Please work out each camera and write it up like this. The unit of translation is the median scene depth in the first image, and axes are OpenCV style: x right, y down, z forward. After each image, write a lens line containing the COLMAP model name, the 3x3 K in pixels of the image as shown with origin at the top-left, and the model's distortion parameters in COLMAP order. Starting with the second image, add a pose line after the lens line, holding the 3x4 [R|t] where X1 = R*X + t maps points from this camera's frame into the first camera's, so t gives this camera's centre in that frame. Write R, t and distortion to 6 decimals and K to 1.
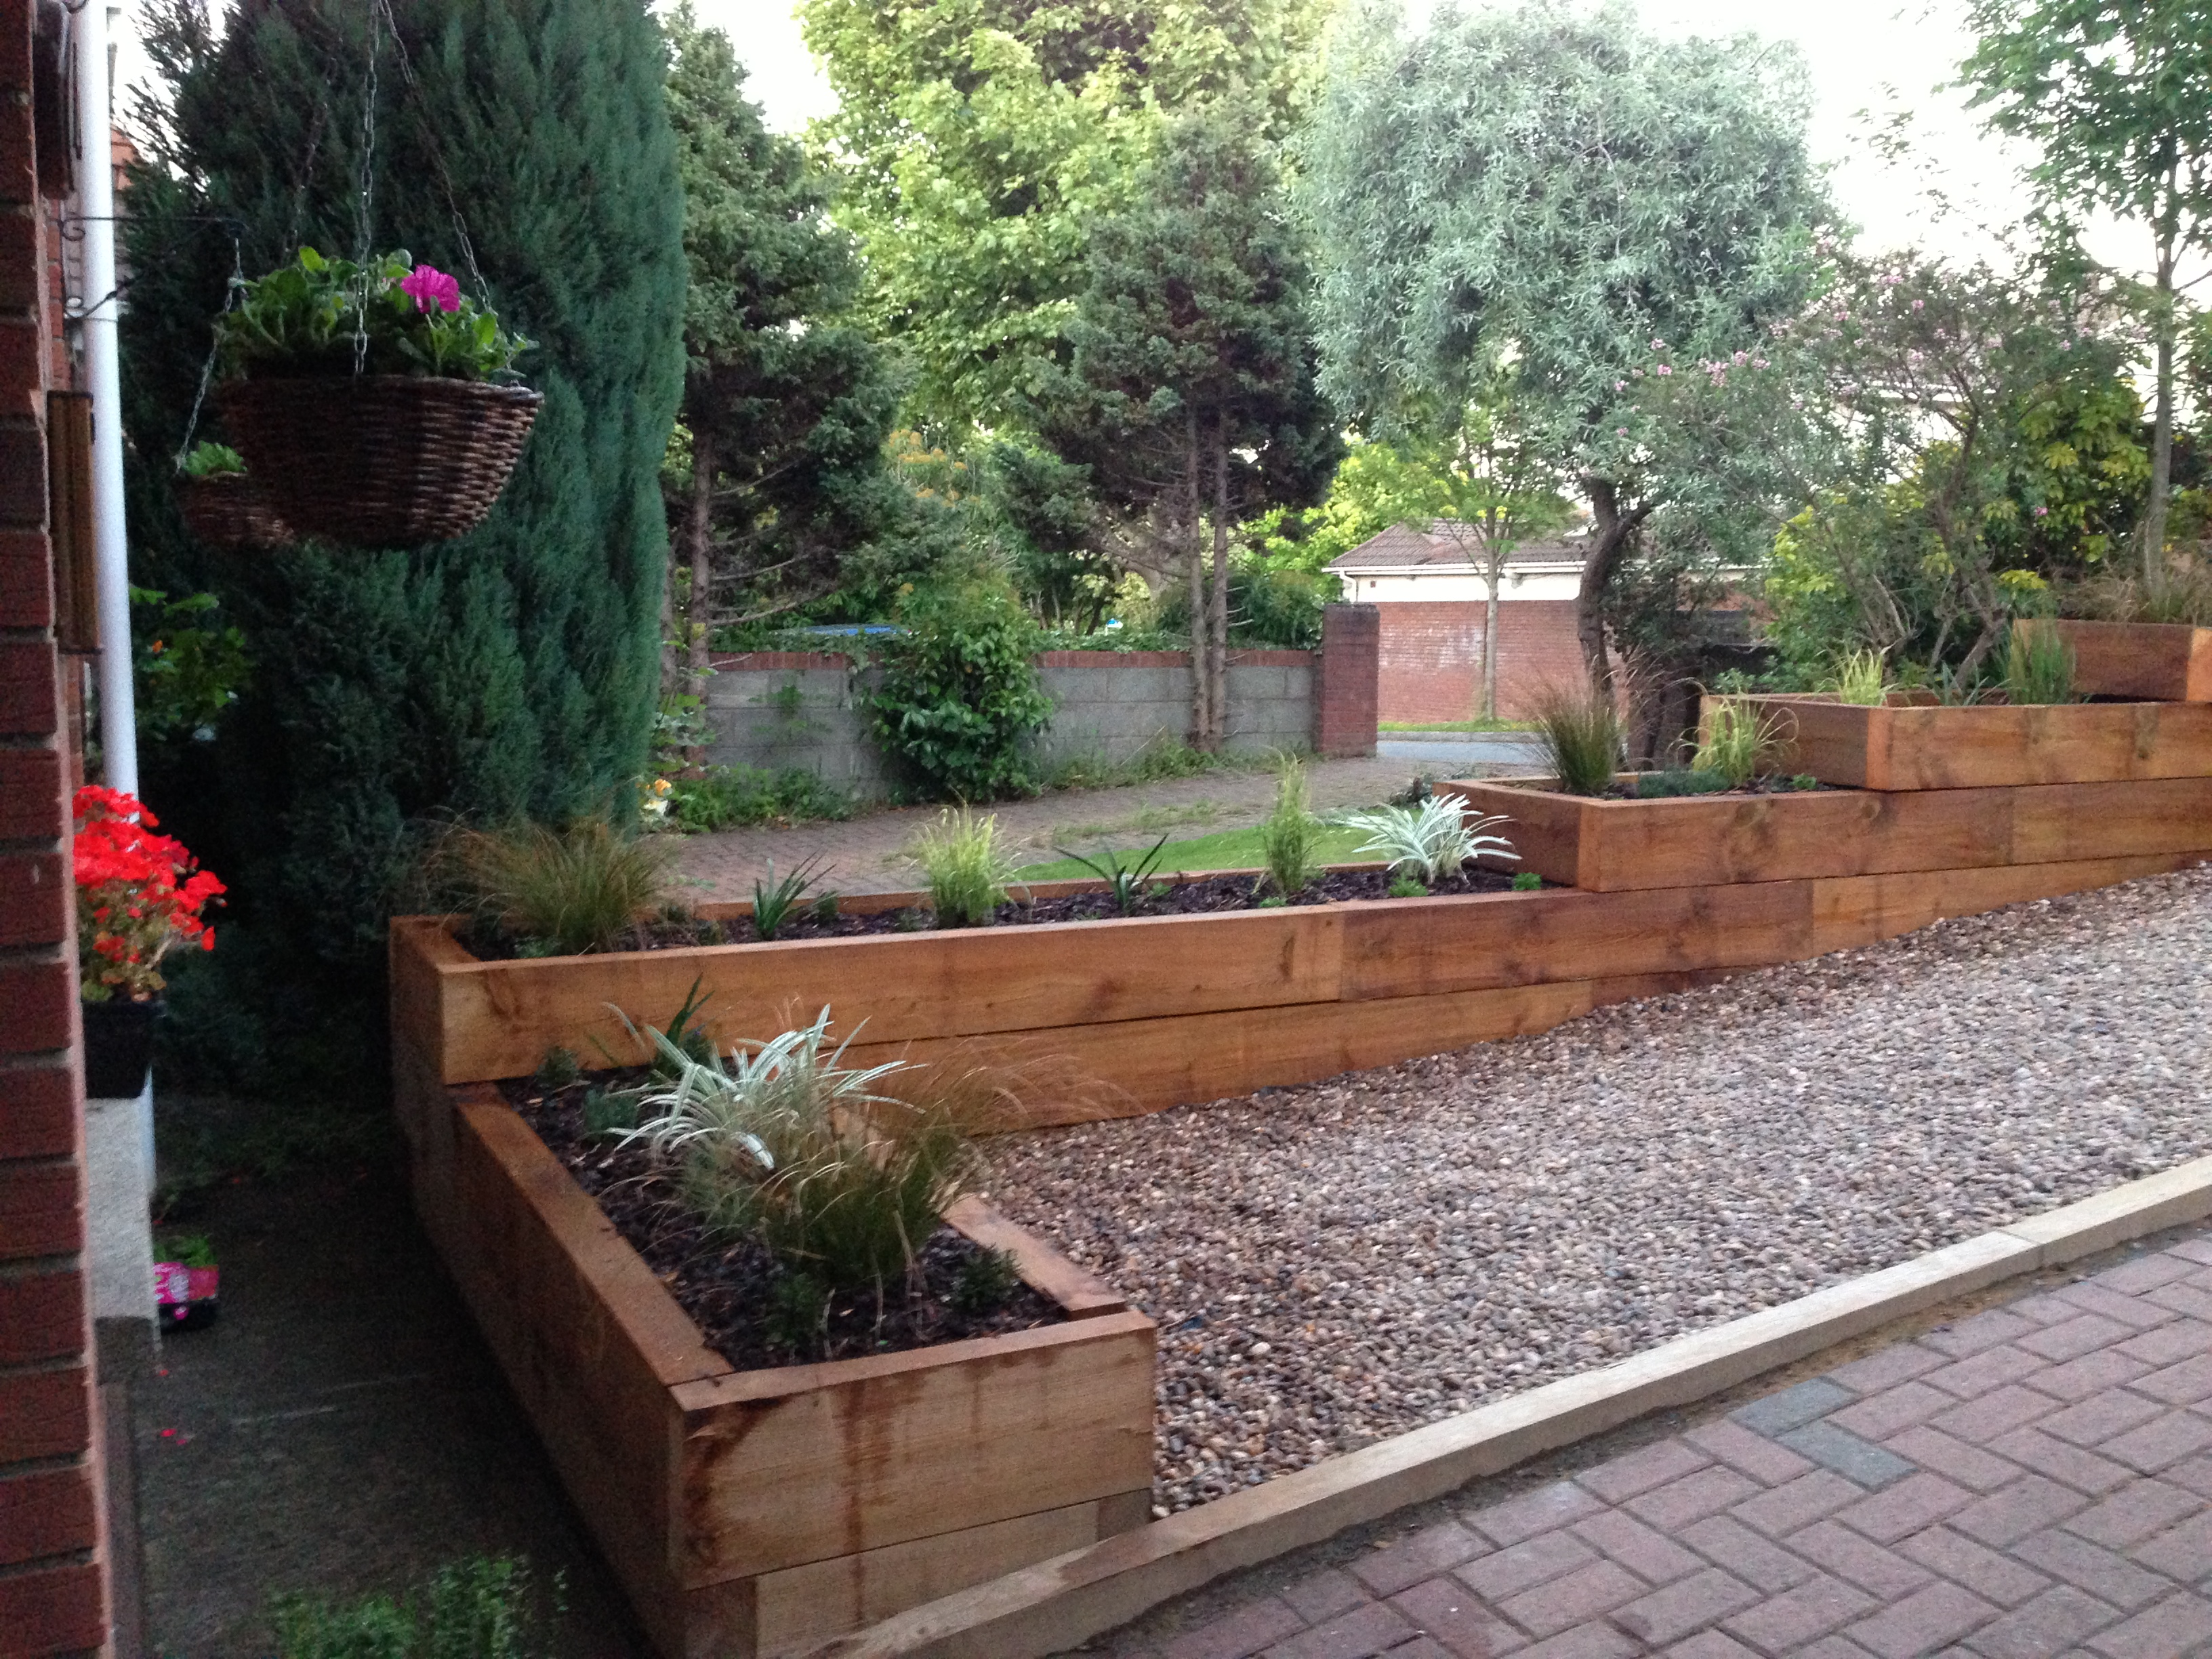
lens RADIAL K [[2012.2, 0, 1135.5], [0, 2012.2, 822.8], [0, 0, 1]] dist [0.131023, -0.216643]
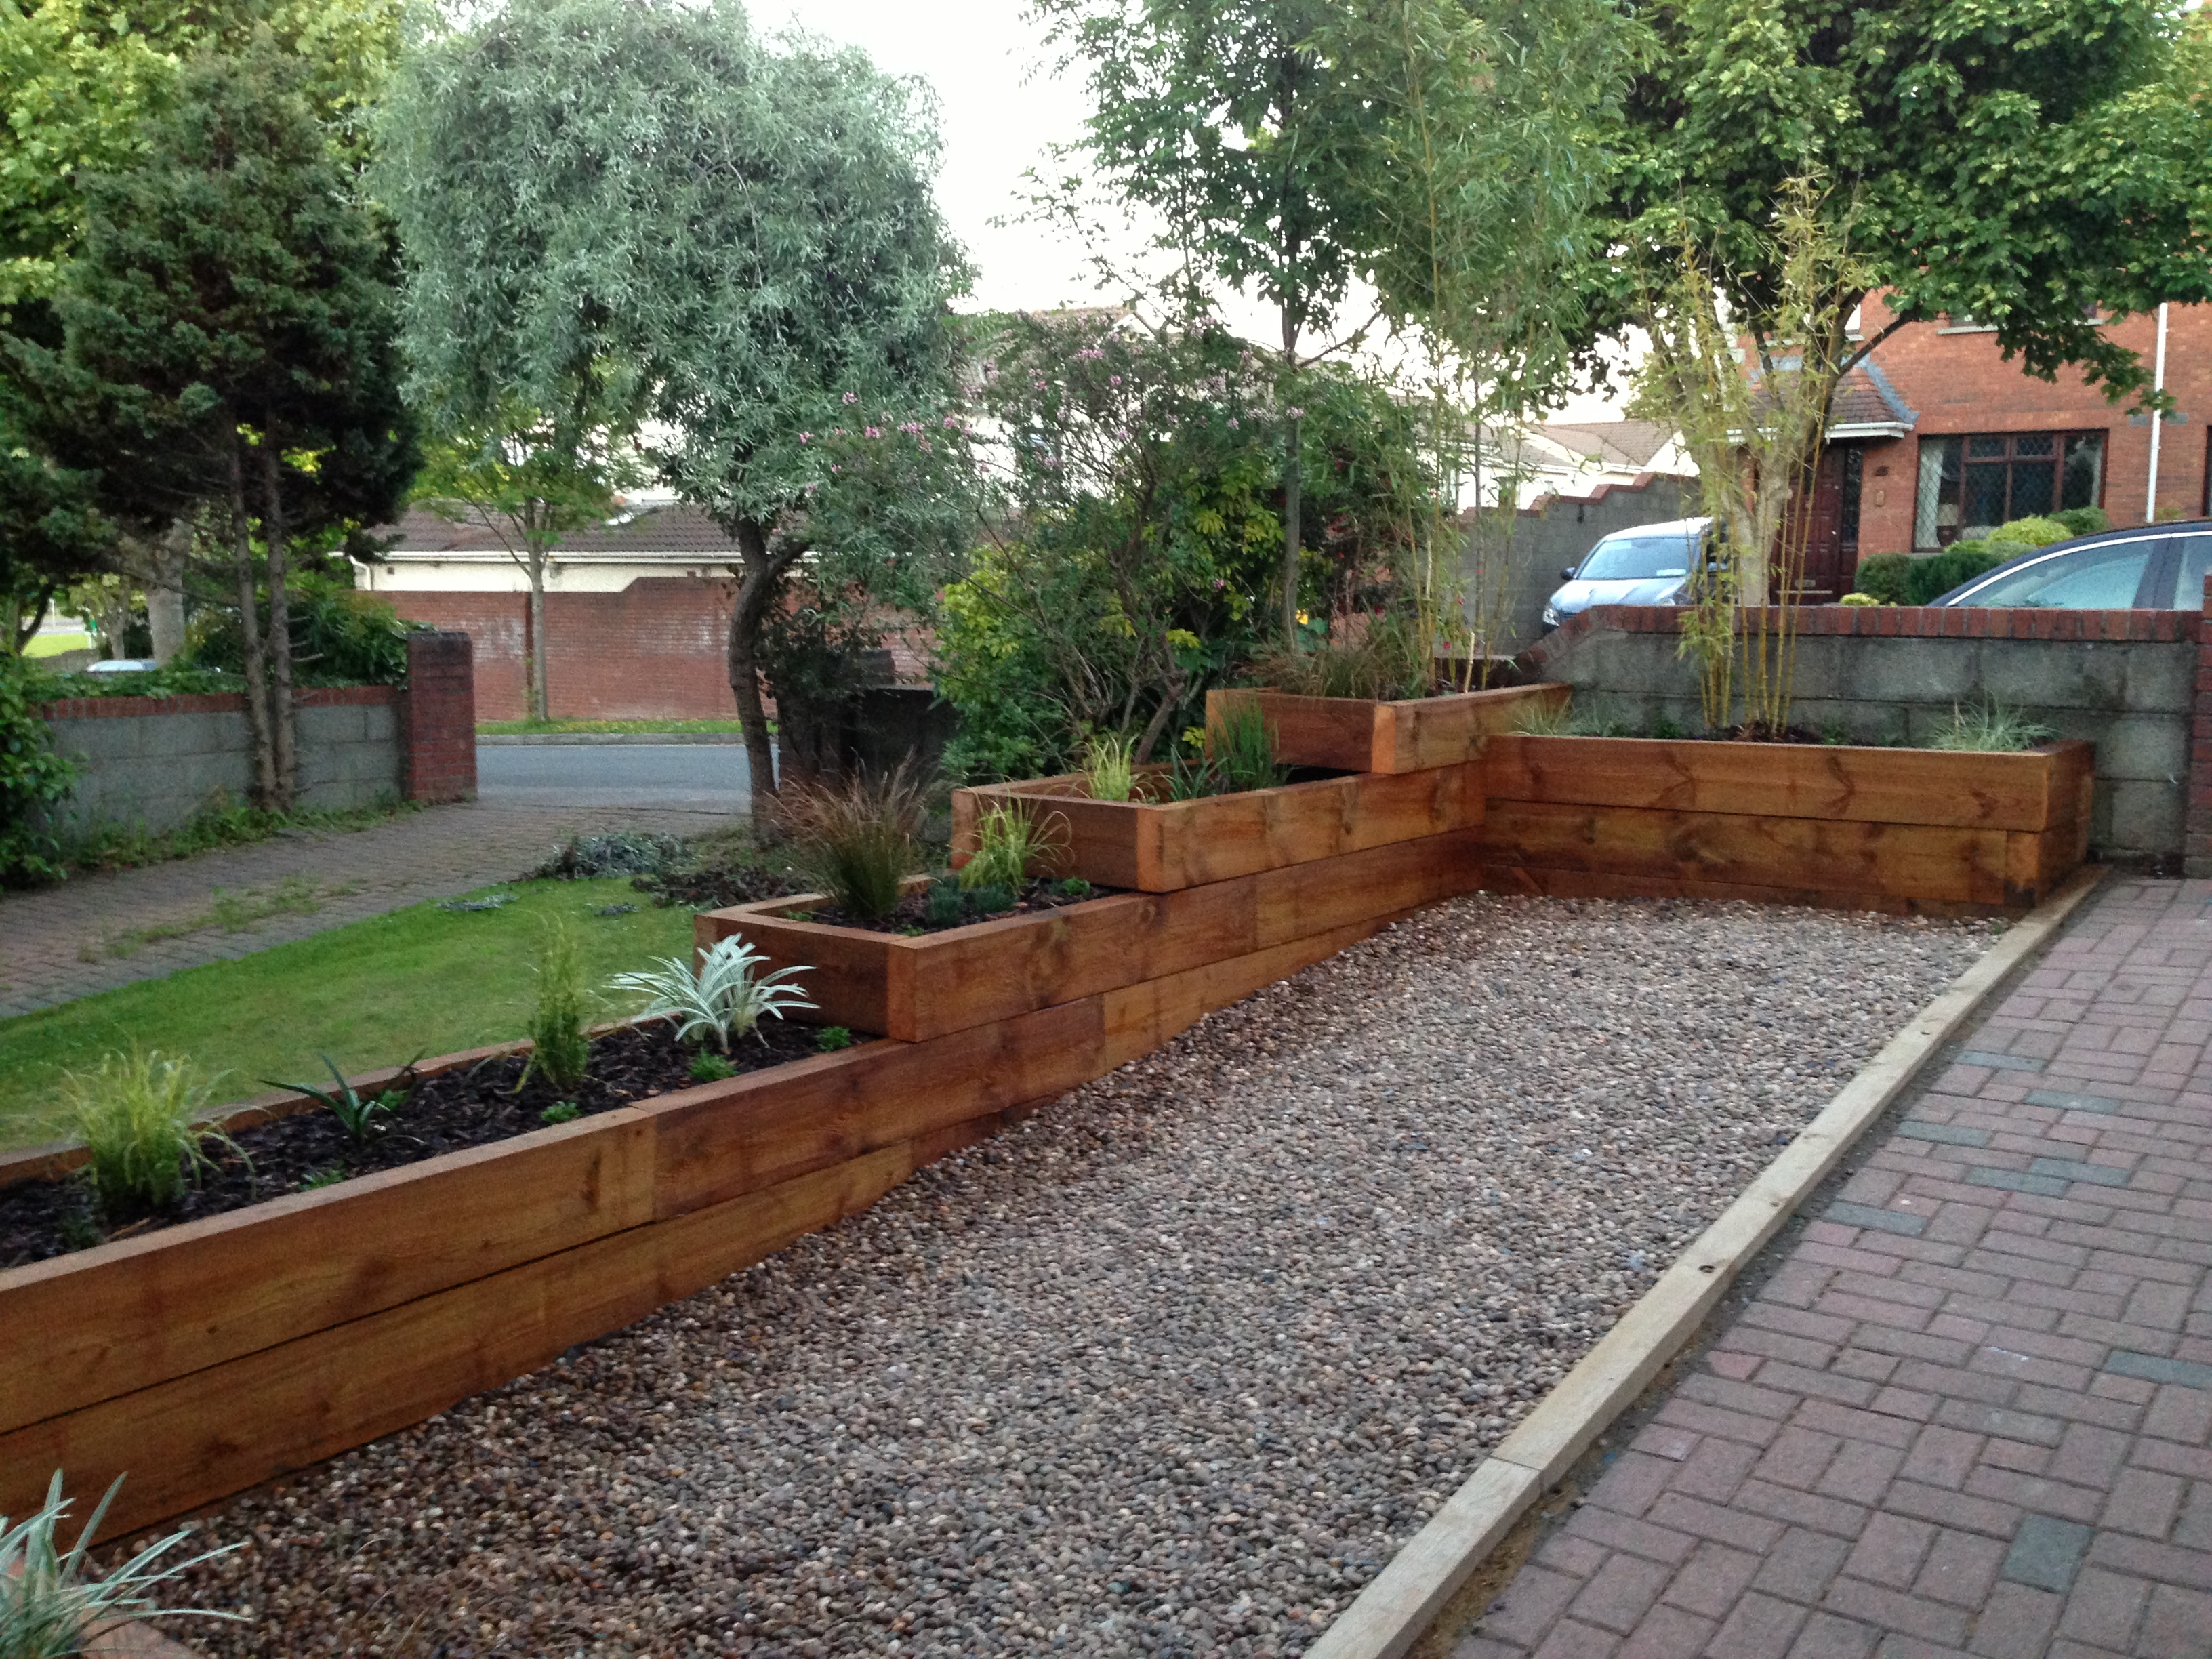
lens RADIAL K [[2012.2, 0, 1135.5], [0, 2012.2, 822.8], [0, 0, 1]] dist [0.131023, -0.216643]
pose [[0.888131, -0.057215, 0.456014, -0.049715], [0.051020, 0.998362, 0.025894, -0.045806], [-0.456749, 0.000269, 0.889596, 0.087863]]
